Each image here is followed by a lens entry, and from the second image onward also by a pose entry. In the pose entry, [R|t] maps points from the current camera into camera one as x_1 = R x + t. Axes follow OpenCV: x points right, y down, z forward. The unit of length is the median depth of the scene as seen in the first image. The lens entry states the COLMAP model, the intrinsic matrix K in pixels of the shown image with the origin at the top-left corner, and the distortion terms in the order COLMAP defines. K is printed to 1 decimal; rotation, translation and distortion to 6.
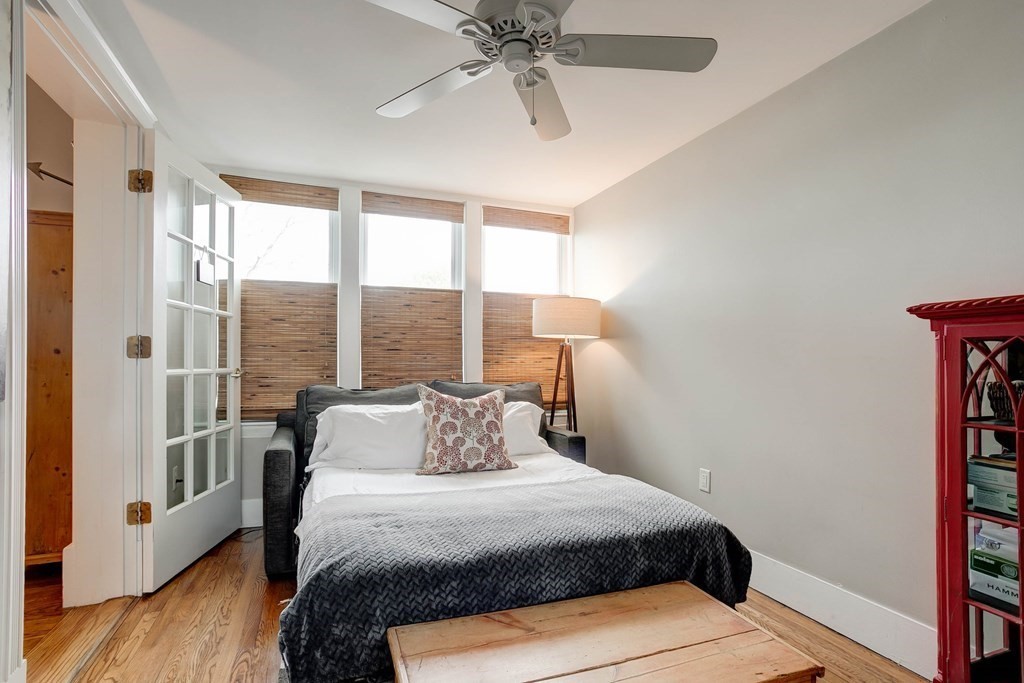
lens RADIAL K [[508.4, 0, 490.9], [0, 508.4, 350.6], [0, 0, 1]] dist [-0.060894, 0.039875]
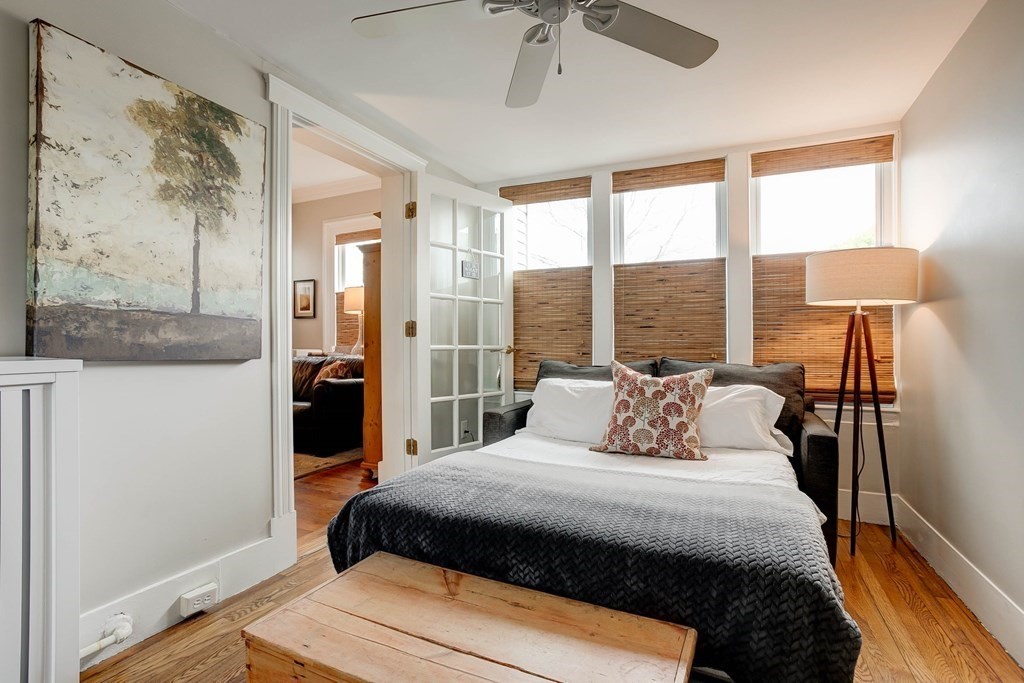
lens RADIAL K [[497.9, 0, 502.2], [0, 497.9, 341.2], [0, 0, 1]] dist [-0.054307, 0.035793]
pose [[0.695838, -0.007539, -0.718159, 0.337124], [0.017614, 0.999823, 0.006571, 0.016107], [0.717983, -0.017222, 0.695848, 0.150841]]
